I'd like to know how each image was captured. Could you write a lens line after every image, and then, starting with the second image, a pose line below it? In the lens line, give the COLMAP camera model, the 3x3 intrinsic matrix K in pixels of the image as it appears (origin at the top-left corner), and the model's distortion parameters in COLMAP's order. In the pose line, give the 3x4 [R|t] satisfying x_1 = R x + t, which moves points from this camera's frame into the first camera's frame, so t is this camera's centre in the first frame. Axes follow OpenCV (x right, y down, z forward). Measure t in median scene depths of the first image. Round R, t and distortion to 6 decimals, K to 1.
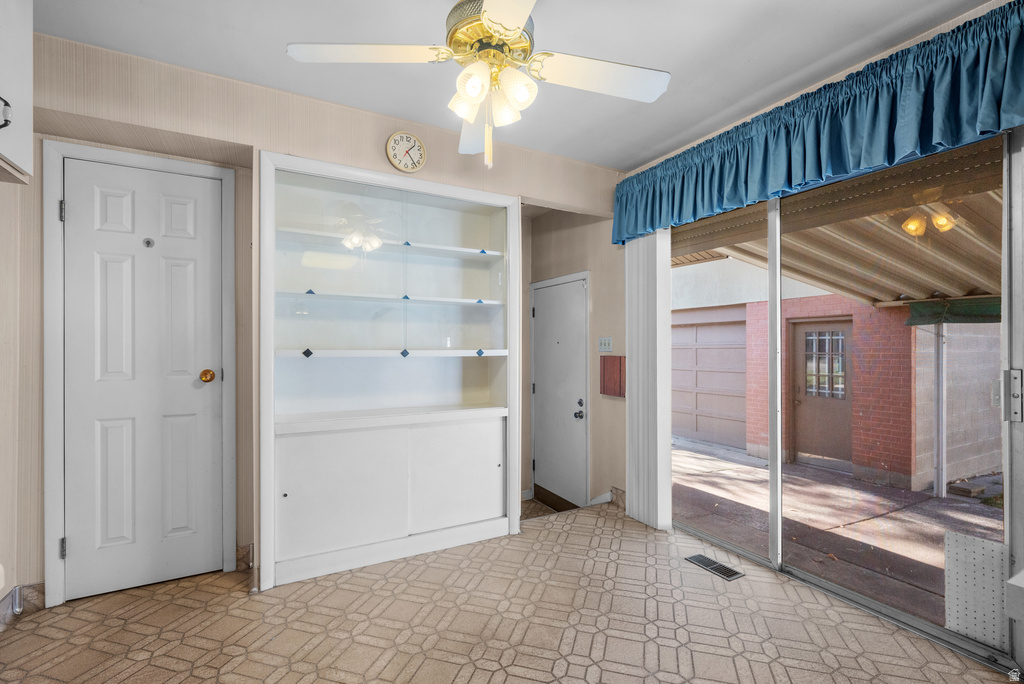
lens RADIAL K [[463.6, 0, 512.9], [0, 463.6, 347.2], [0, 0, 1]] dist [0.003236, 0.000034]
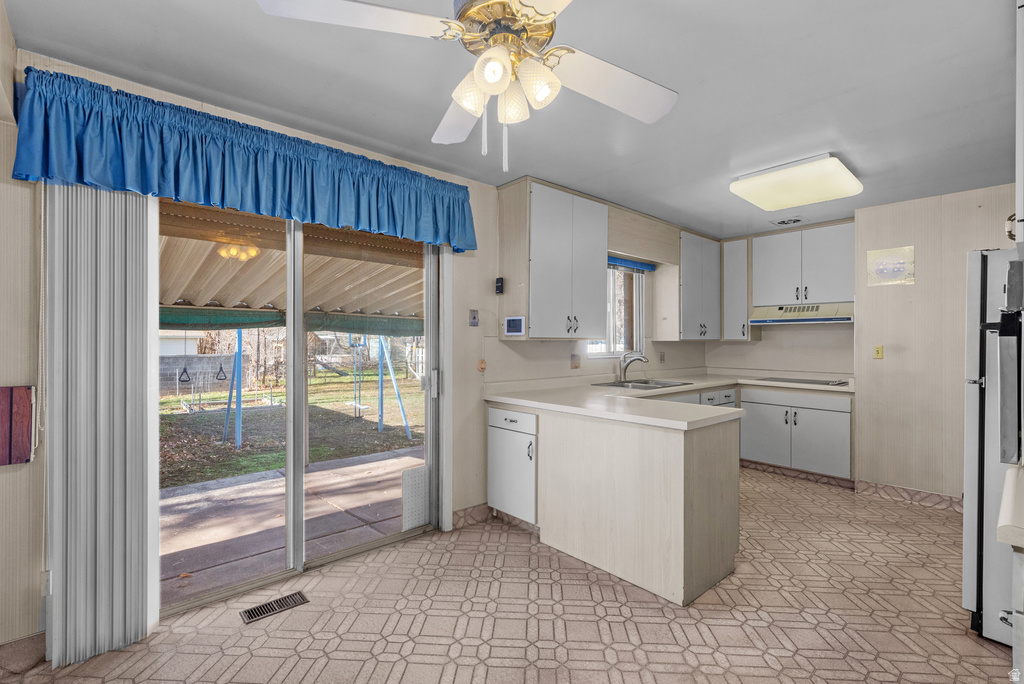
lens RADIAL K [[463.6, 0, 510.3], [0, 463.6, 342.2], [0, 0, 1]] dist [0.003236, 0.000034]
pose [[-0.210708, 0.002618, 0.977546, -0.494162], [-0.009739, 0.999941, -0.004777, -0.039431], [-0.977501, -0.010527, -0.210670, 0.668599]]
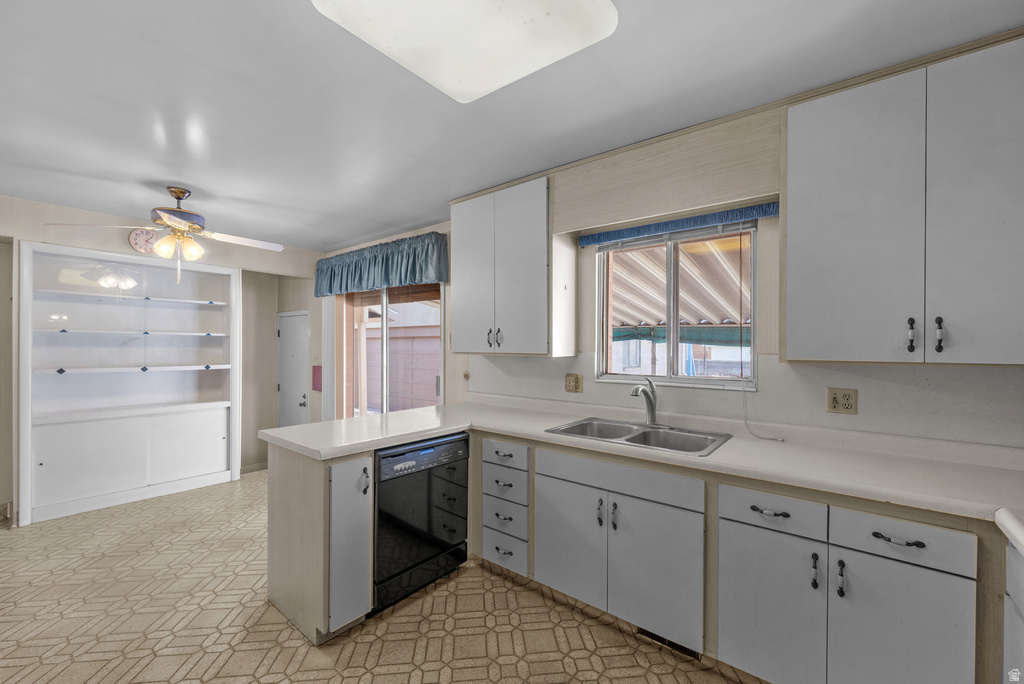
lens RADIAL K [[419.4, 0, 510.5], [0, 419.4, 347.5], [0, 0, 1]] dist [-0.001569, 0.001425]
pose [[0.930897, 0.007411, 0.365207, 0.379512], [-0.010925, 0.999912, 0.007557, -0.079731], [-0.365119, -0.011024, 0.930896, -0.728974]]
